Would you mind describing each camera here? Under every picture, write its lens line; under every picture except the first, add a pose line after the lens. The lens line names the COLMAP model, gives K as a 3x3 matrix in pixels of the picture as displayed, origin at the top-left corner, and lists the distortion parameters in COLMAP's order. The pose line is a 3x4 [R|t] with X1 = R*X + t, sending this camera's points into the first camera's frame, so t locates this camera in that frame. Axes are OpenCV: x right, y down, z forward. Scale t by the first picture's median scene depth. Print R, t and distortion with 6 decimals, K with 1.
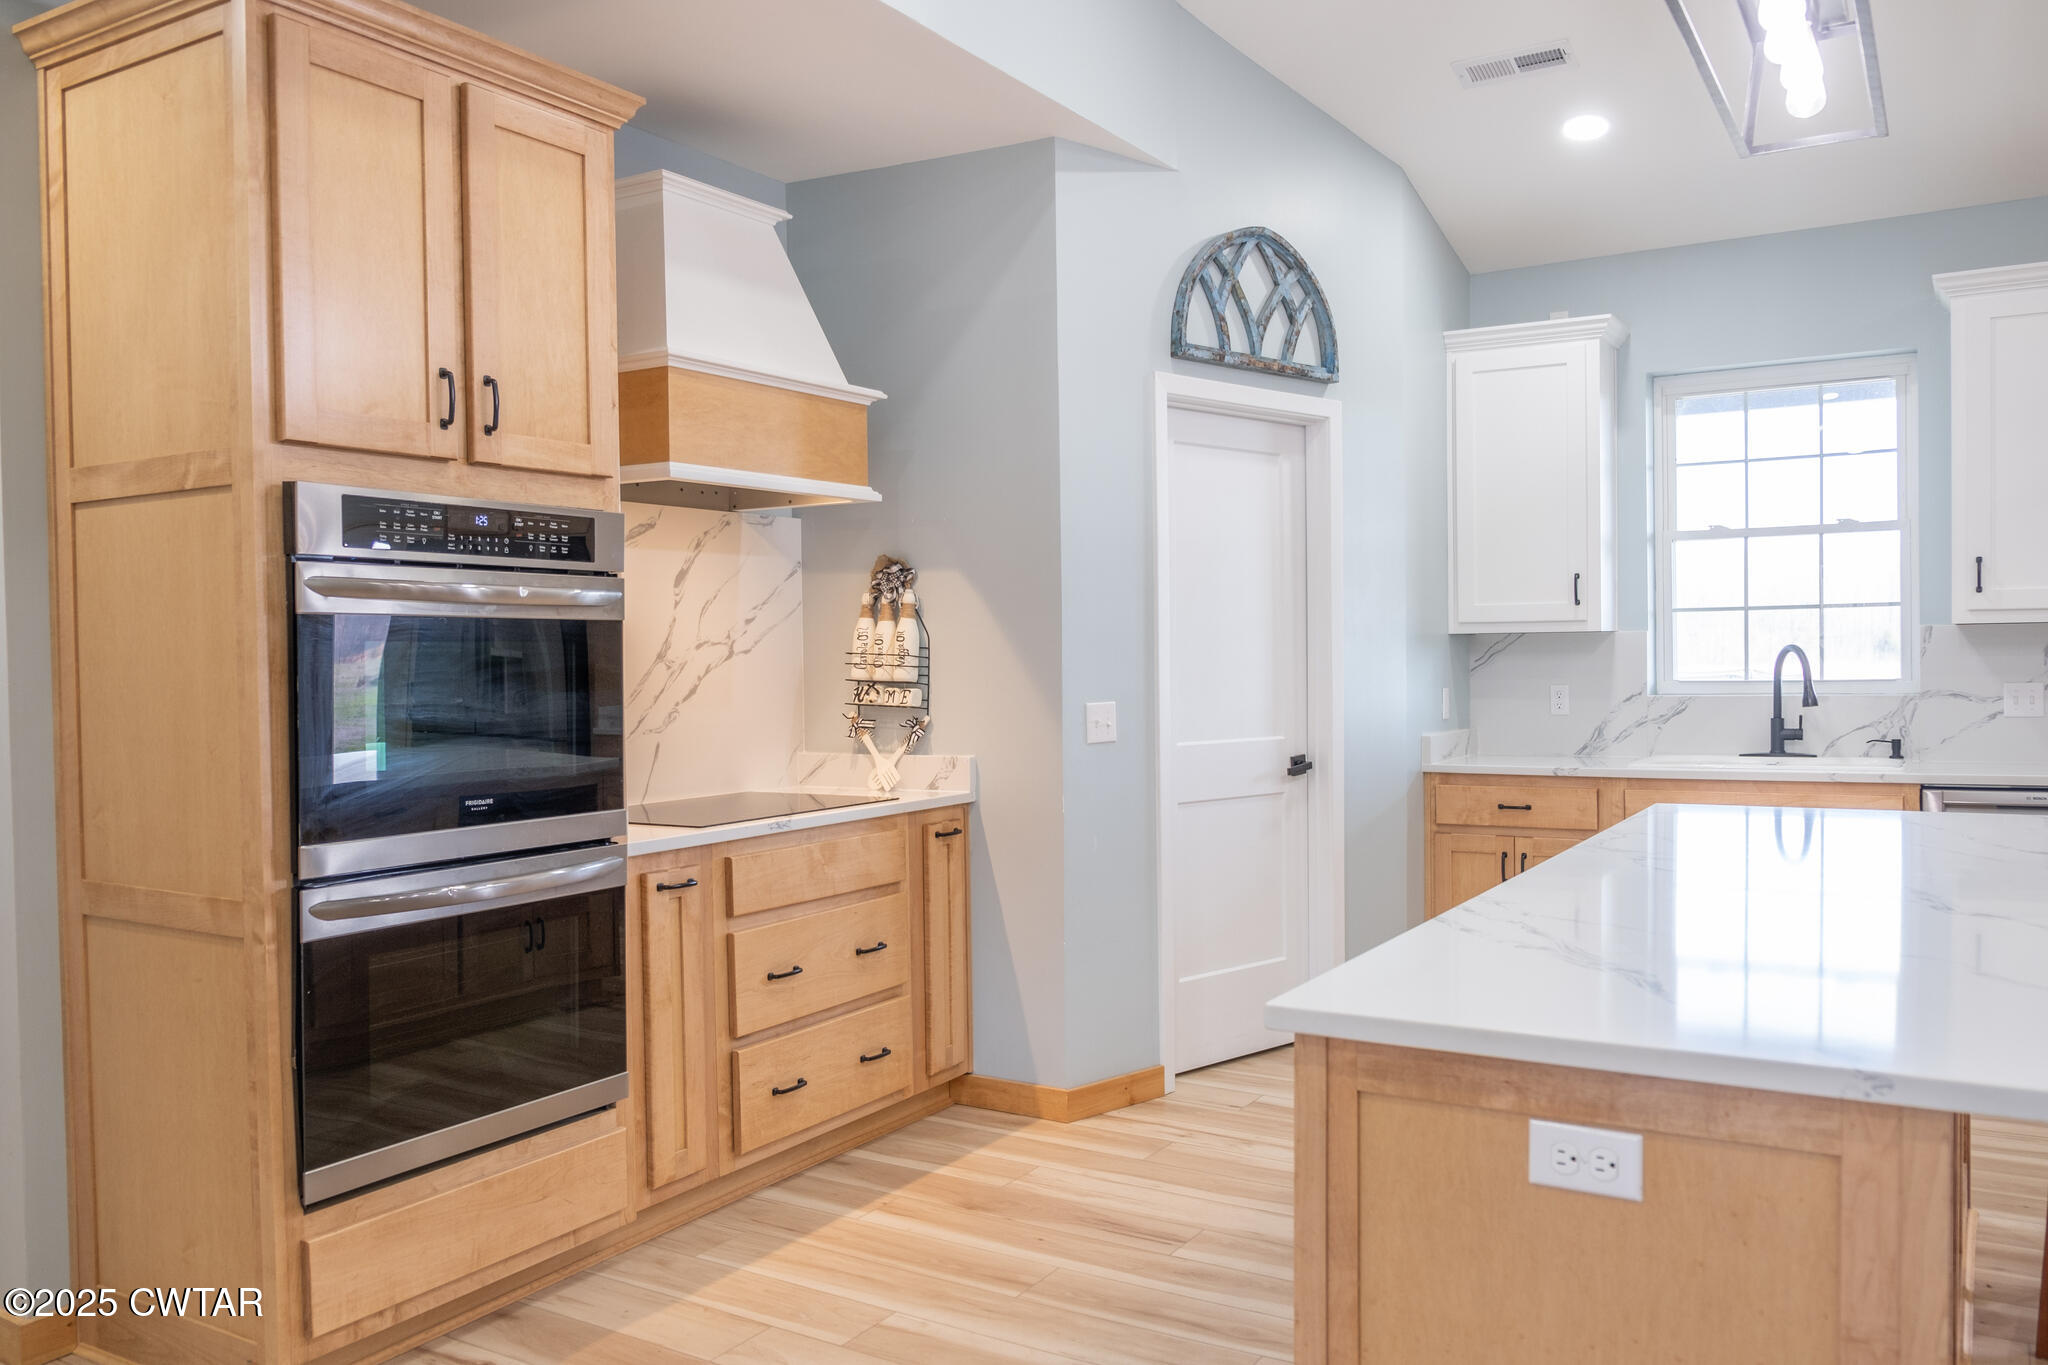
lens RADIAL K [[1604.2, 0, 1012.9], [0, 1604.2, 686.4], [0, 0, 1]] dist [-0.030952, 0.012936]
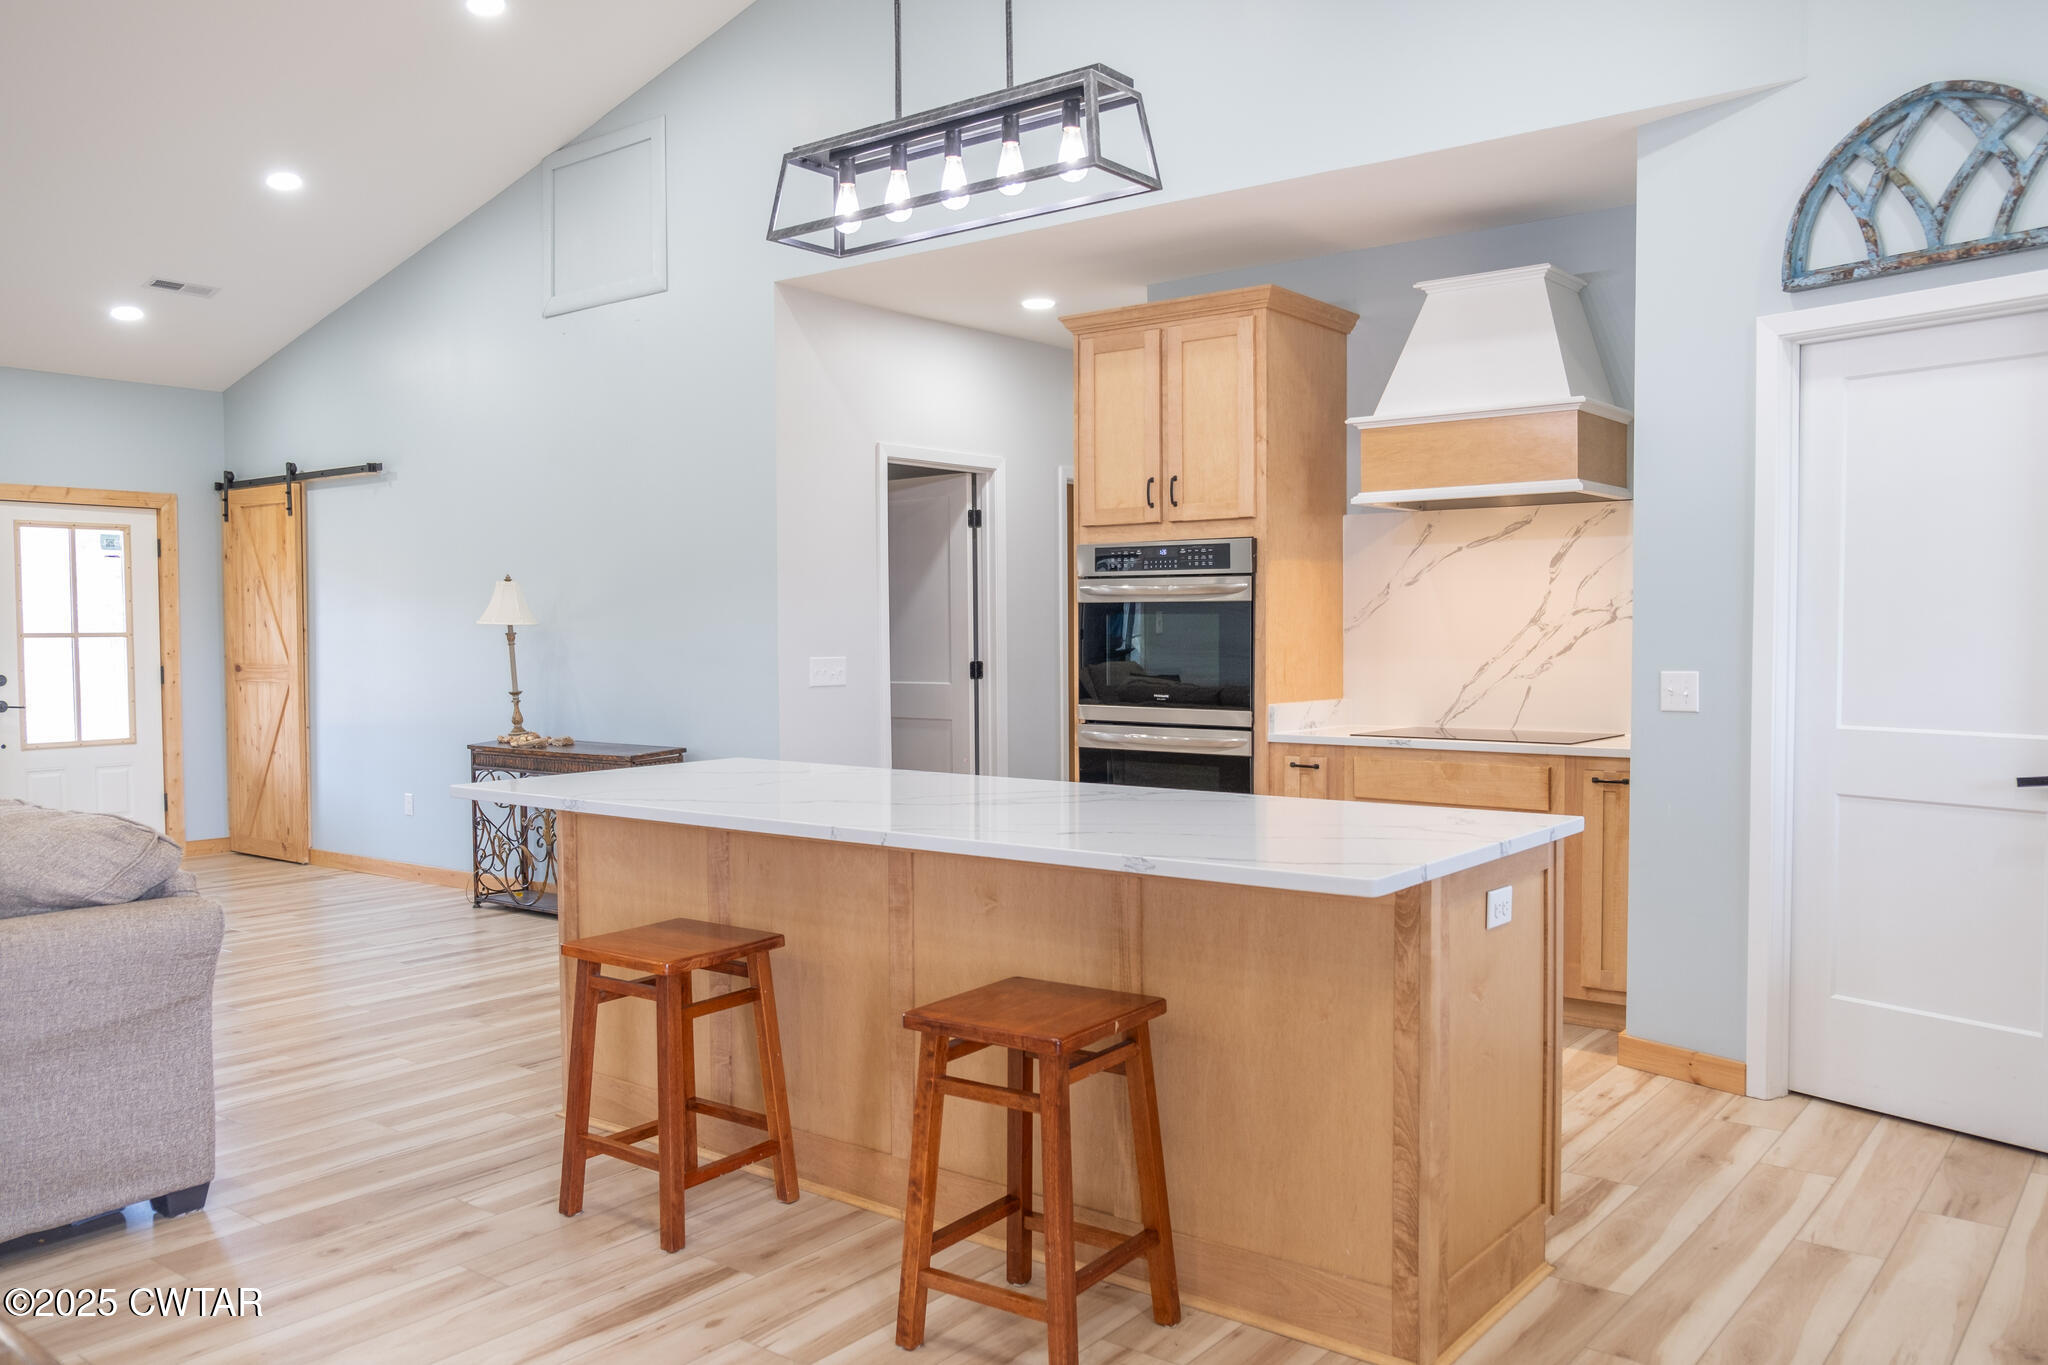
lens RADIAL K [[1604.2, 0, 1024.9], [0, 1604.2, 690.9], [0, 0, 1]] dist [-0.030952, 0.012936]
pose [[-0.123776, 0.054279, -0.990824, 0.951365], [-0.013039, 0.998328, 0.056319, -0.024694], [0.992224, 0.019891, -0.122862, 0.625002]]
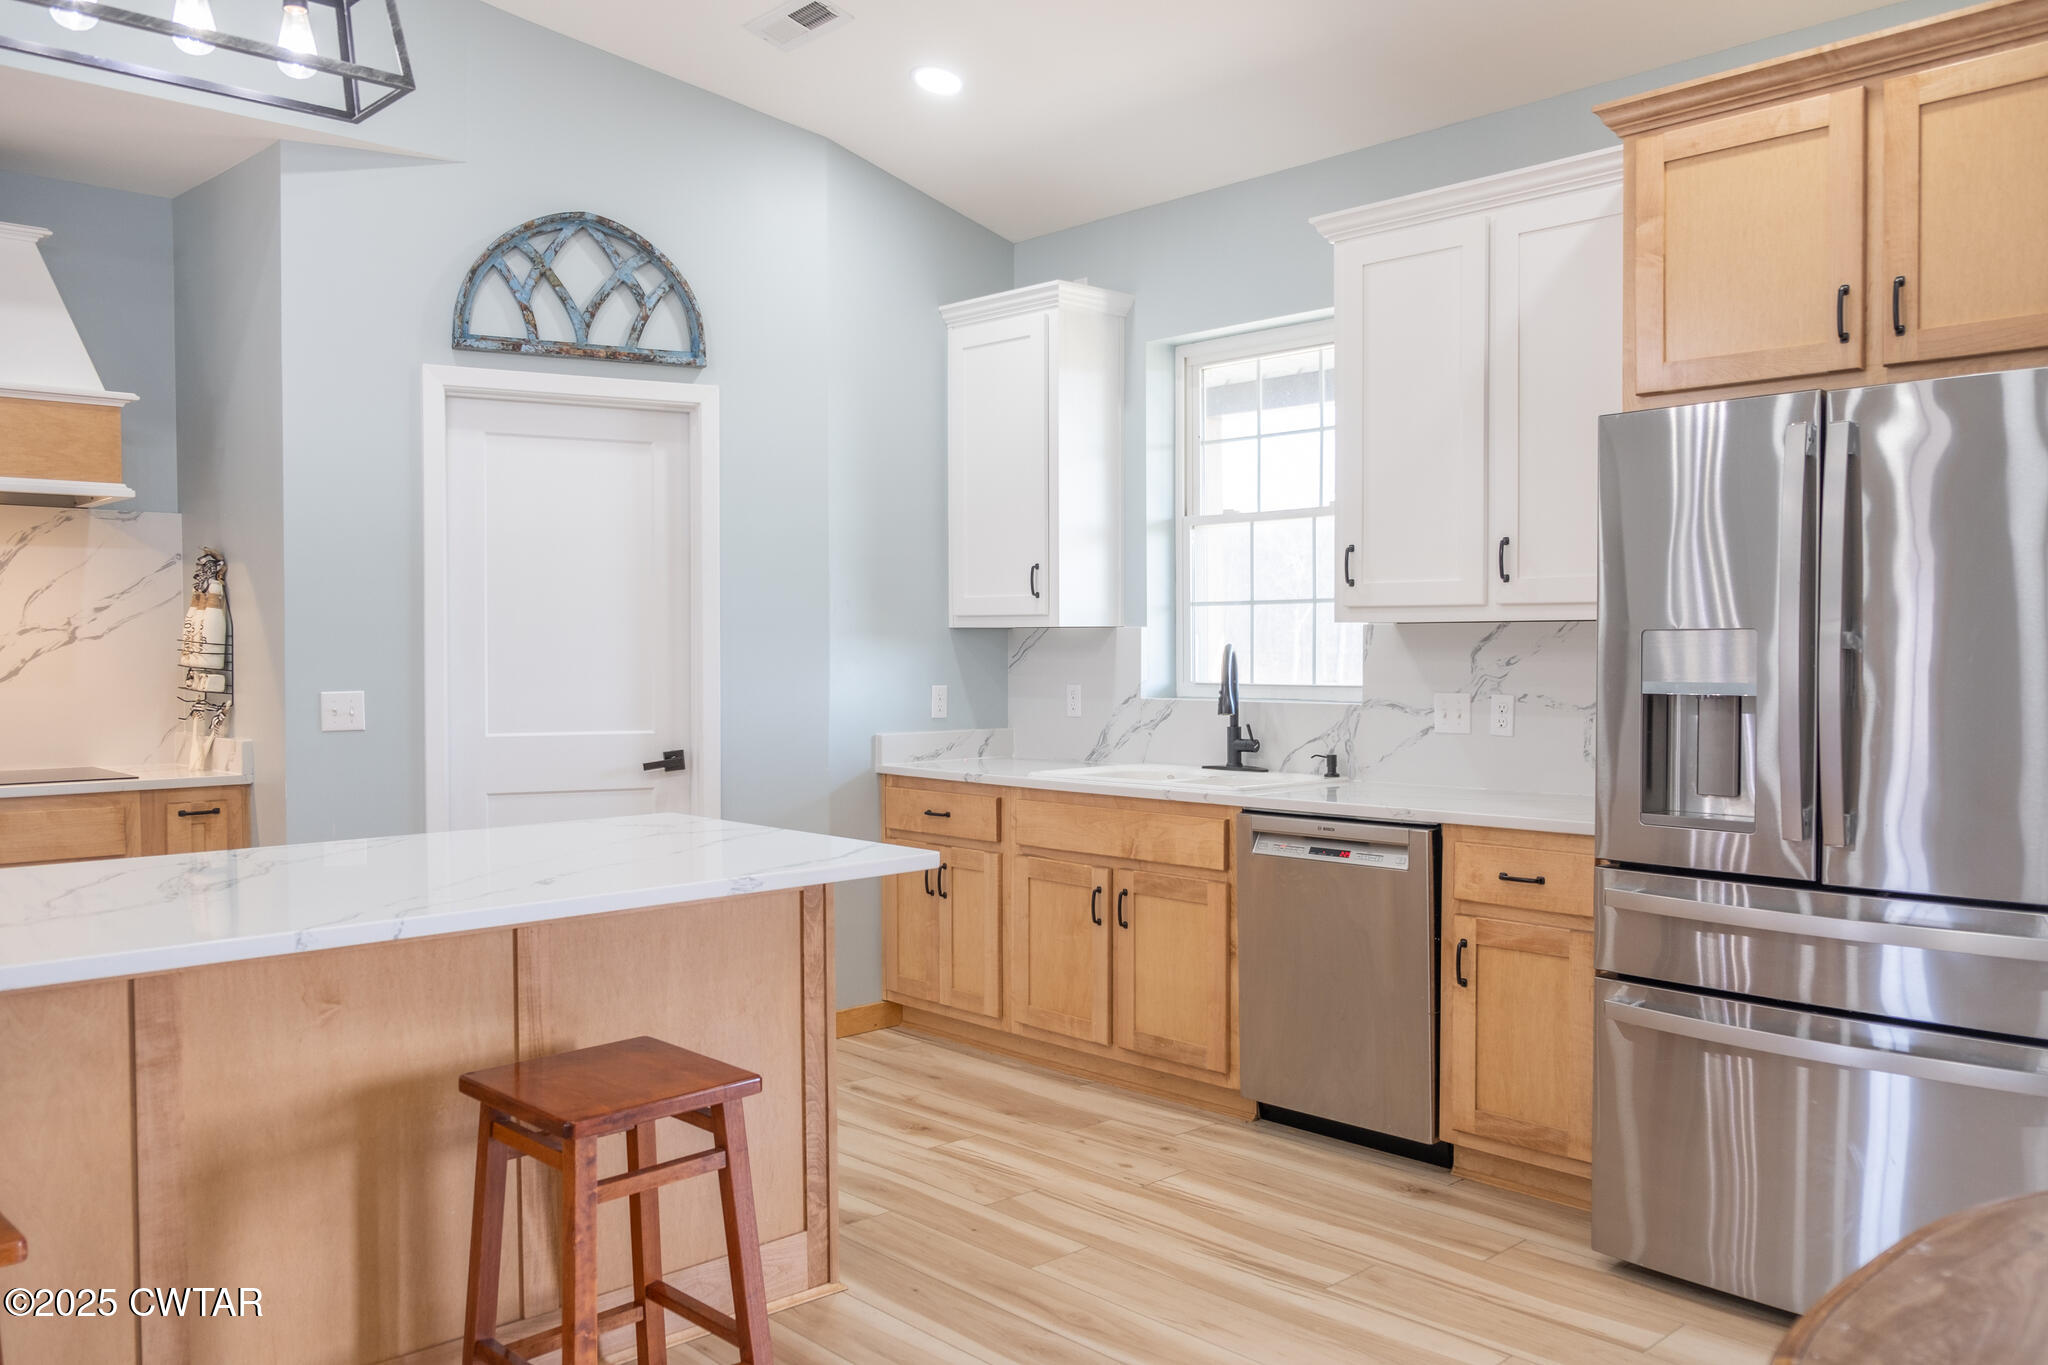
lens RADIAL K [[1604.2, 0, 1015.6], [0, 1604.2, 677.8], [0, 0, 1]] dist [-0.030952, 0.012936]
pose [[0.963538, 0.019751, -0.266841, 0.642620], [-0.018870, 0.999805, 0.005869, -0.010962], [0.266905, -0.000619, 0.963723, 0.117487]]
